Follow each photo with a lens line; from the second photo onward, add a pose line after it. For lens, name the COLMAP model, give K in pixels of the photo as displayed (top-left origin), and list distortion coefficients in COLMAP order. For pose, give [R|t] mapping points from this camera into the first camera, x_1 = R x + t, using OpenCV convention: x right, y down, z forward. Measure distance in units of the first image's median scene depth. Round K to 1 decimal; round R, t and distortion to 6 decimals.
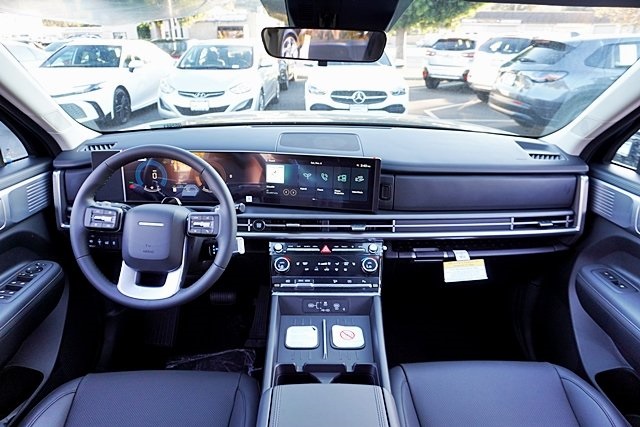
lens RADIAL K [[429.6, 0, 316.6], [0, 429.6, 213.8], [0, 0, 1]] dist [-0.045272, 0.031345]
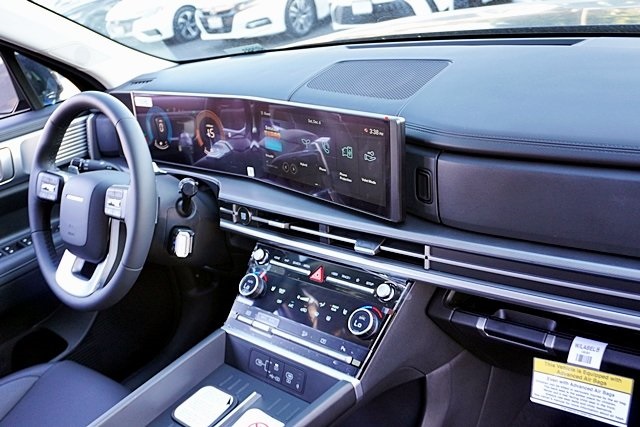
lens RADIAL K [[621.9, 0, 318.2], [0, 621.9, 218.4], [0, 0, 1]] dist [-0.007233, 0.000000]
pose [[0.739349, 0.148437, -0.656757, 0.550026], [-0.075315, 0.987508, 0.138405, -0.104937], [0.669097, -0.052866, 0.741293, 0.389685]]
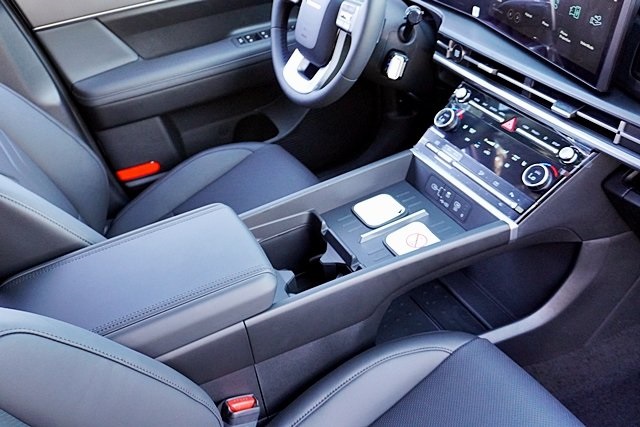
lens RADIAL K [[621.9, 0, 314.7], [0, 621.9, 218.2], [0, 0, 1]] dist [-0.007233, 0.000000]
pose [[0.429613, 0.491531, -0.757516, 0.630484], [-0.228447, 0.870747, 0.435444, -0.120476], [0.873639, -0.014020, 0.486373, 0.327406]]
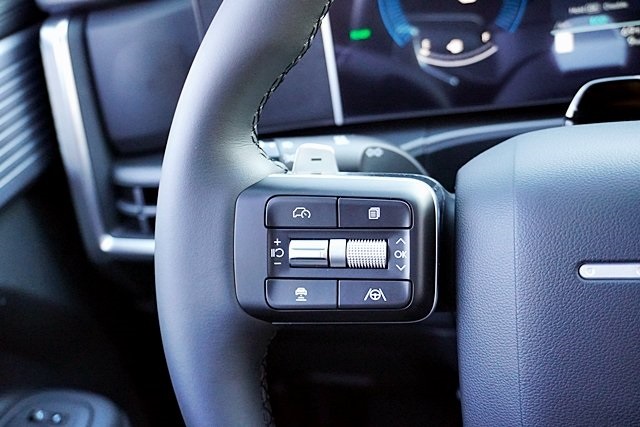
lens RADIAL K [[821.4, 0, 317.0], [0, 821.4, 213.1], [0, 0, 1]] dist [-0.009934, 0.000000]
pose [[0.959478, -0.072532, -0.272290, -0.352822], [0.108722, 0.986772, 0.120253, -0.035918], [0.259966, -0.144984, 0.954671, 0.582863]]
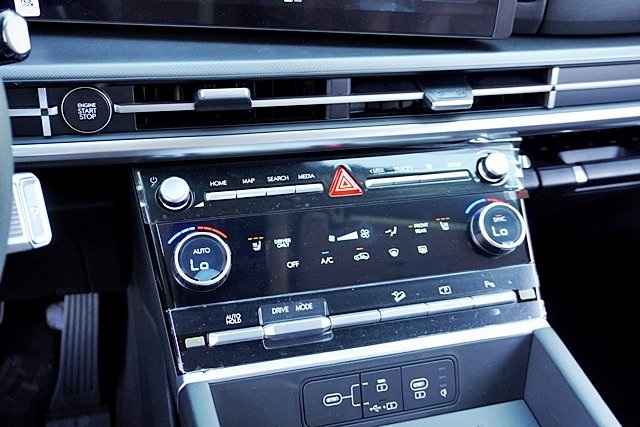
lens RADIAL K [[699.3, 0, 316.8], [0, 699.3, 214.2], [0, 0, 1]] dist [0.005232, 0.000000]
pose [[0.958208, -0.096717, 0.269227, -0.121258], [0.040466, 0.977477, 0.207126, 0.006665], [-0.283196, -0.187575, 0.940540, 0.565661]]
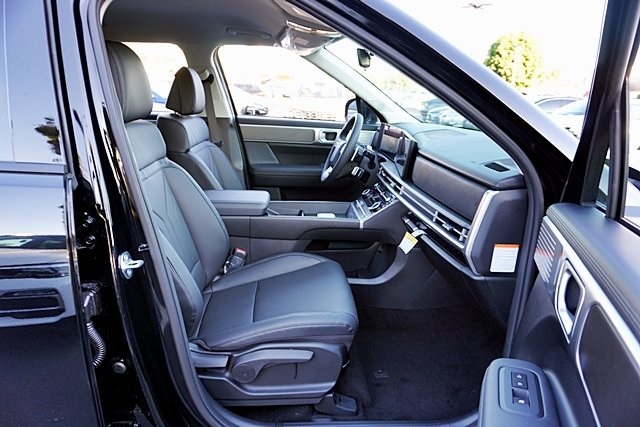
lens RADIAL K [[429.6, 0, 322.4], [0, 429.6, 213.3], [0, 0, 1]] dist [-0.045272, 0.031345]
pose [[0.062435, 0.272087, -0.960245, 1.483198], [-0.405795, 0.885926, 0.224644, -0.110133], [0.911829, 0.375637, 0.165725, 0.579279]]
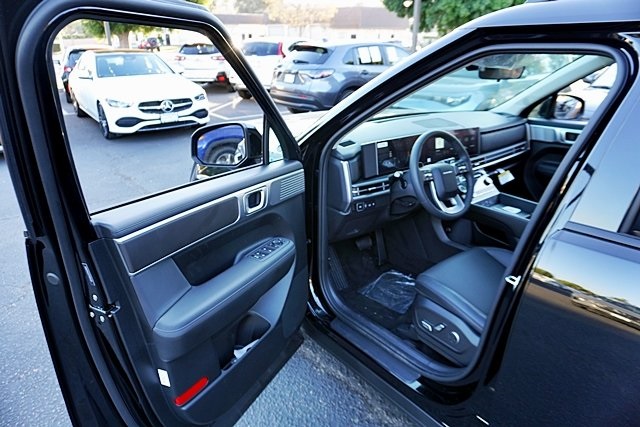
lens RADIAL K [[429.6, 0, 315.5], [0, 429.6, 217.5], [0, 0, 1]] dist [-0.045272, 0.031345]
pose [[0.795807, -0.243509, 0.554432, -1.585845], [0.240632, 0.967357, 0.079475, -0.060607], [-0.555687, 0.070168, 0.828426, -0.167452]]
